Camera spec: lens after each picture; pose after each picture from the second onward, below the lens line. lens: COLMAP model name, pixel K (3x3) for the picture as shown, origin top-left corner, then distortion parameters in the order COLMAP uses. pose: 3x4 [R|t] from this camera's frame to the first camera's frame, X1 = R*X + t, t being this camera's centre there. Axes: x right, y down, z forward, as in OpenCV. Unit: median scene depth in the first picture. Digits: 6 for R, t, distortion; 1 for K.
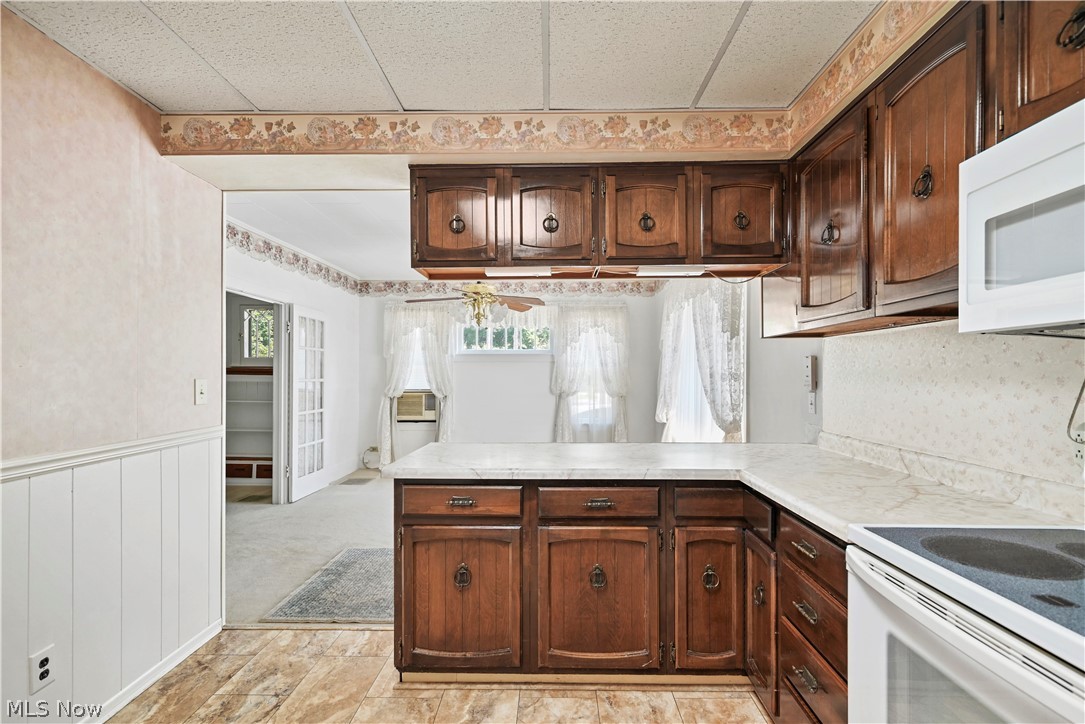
lens RADIAL K [[513.2, 0, 544.2], [0, 513.2, 369.2], [0, 0, 1]] dist [0.001169, -0.000078]
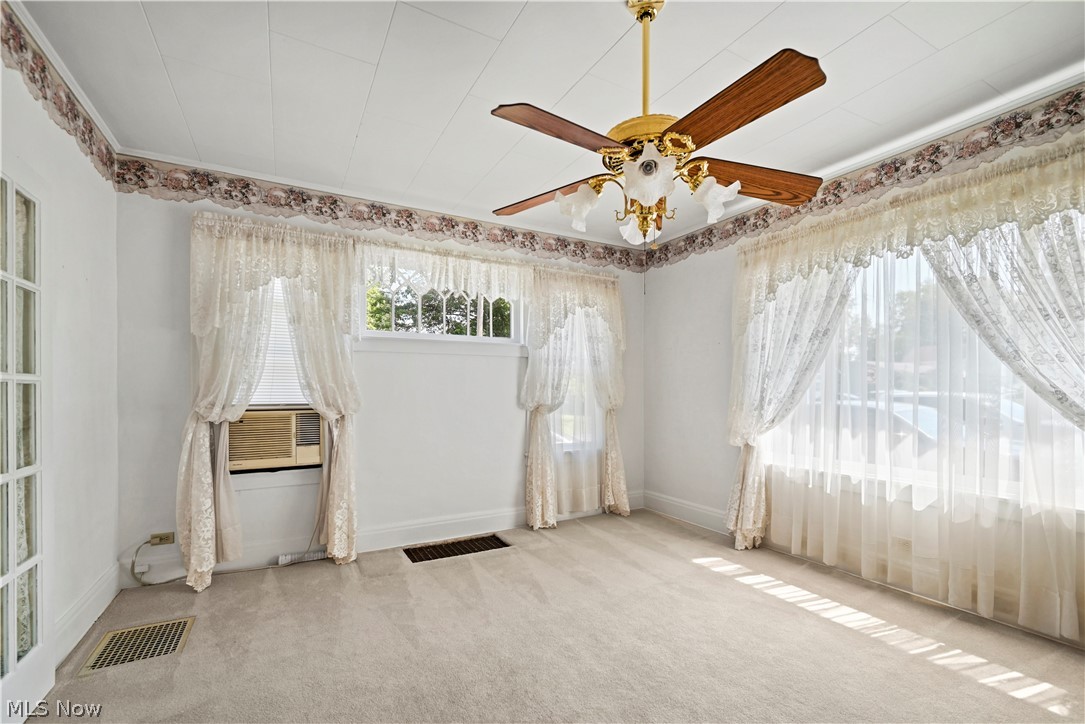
lens RADIAL K [[470.0, 0, 545.5], [0, 470.0, 388.1], [0, 0, 1]] dist [-0.001957, -0.000193]
pose [[0.865699, 0.000180, 0.500565, -0.251542], [-0.004432, 0.999963, 0.007306, 0.019808], [-0.500546, -0.008543, 0.865668, 0.487462]]
